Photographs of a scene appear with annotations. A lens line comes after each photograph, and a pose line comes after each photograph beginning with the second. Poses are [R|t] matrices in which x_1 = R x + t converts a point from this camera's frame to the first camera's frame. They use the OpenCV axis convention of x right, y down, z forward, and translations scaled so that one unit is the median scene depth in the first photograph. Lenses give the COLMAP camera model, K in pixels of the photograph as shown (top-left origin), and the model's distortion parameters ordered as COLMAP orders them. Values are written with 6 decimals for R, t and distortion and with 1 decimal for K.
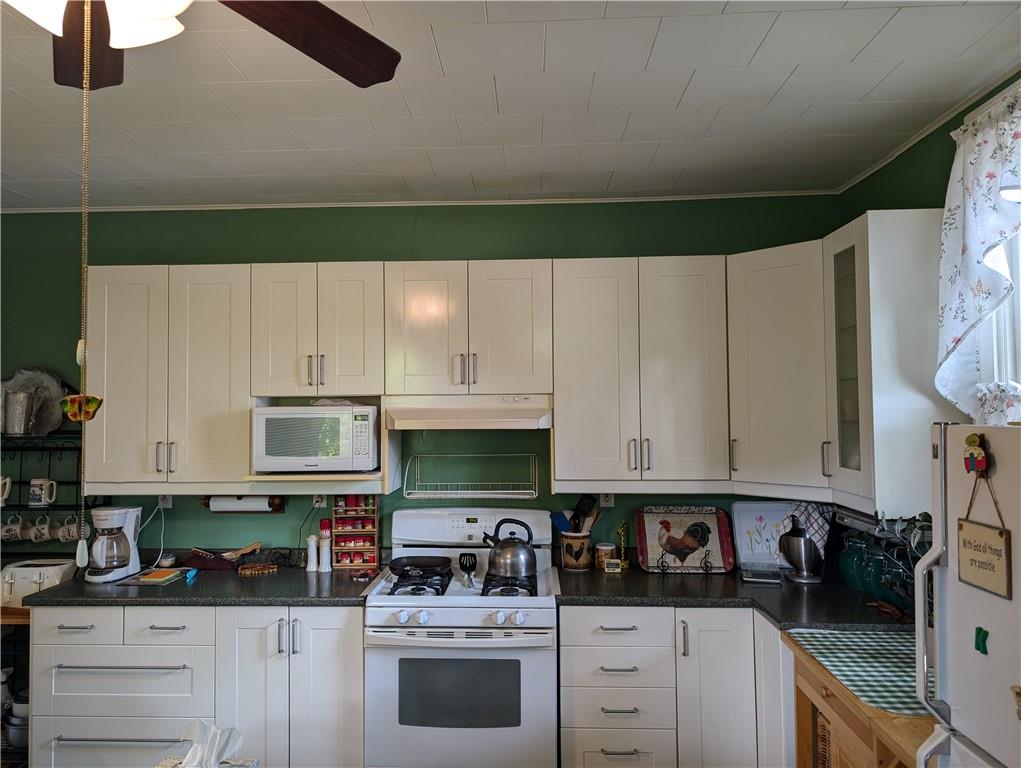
lens RADIAL K [[737.9, 0, 485.5], [0, 737.9, 378.0], [0, 0, 1]] dist [0.019106, -0.017803]
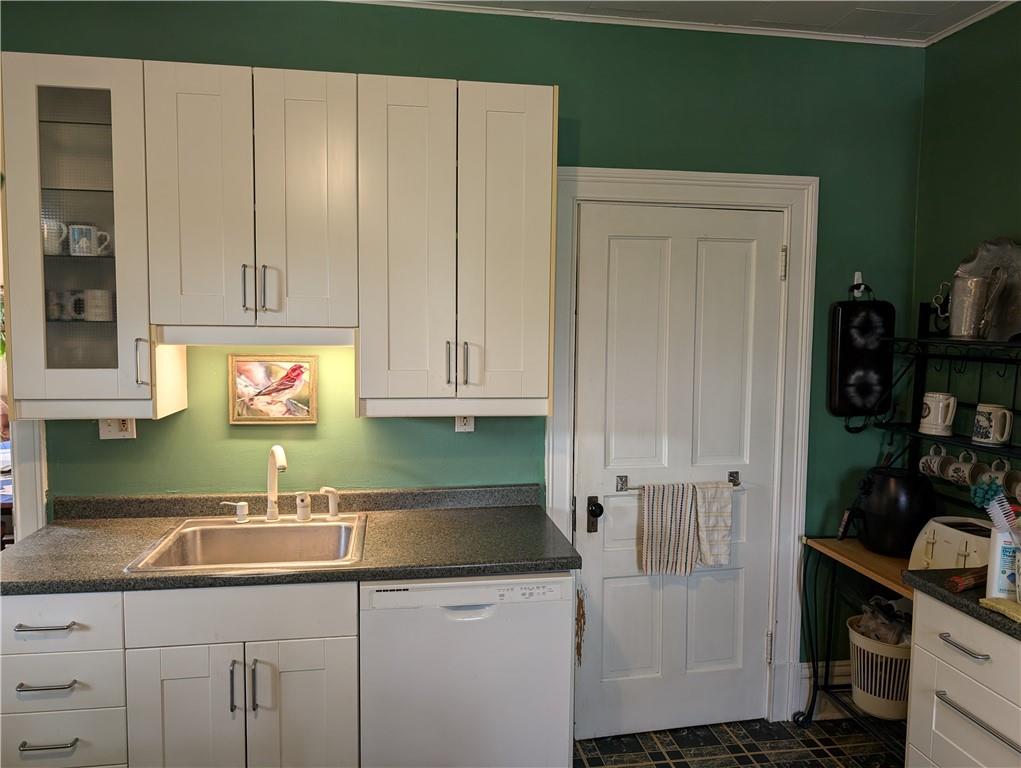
lens RADIAL K [[737.9, 0, 512.3], [0, 737.9, 377.7], [0, 0, 1]] dist [0.019106, -0.017803]
pose [[0.228545, 0.084297, -0.969877, -0.051682], [0.025212, 0.995398, 0.092456, 0.041512], [0.973207, -0.045583, 0.225367, 0.457485]]
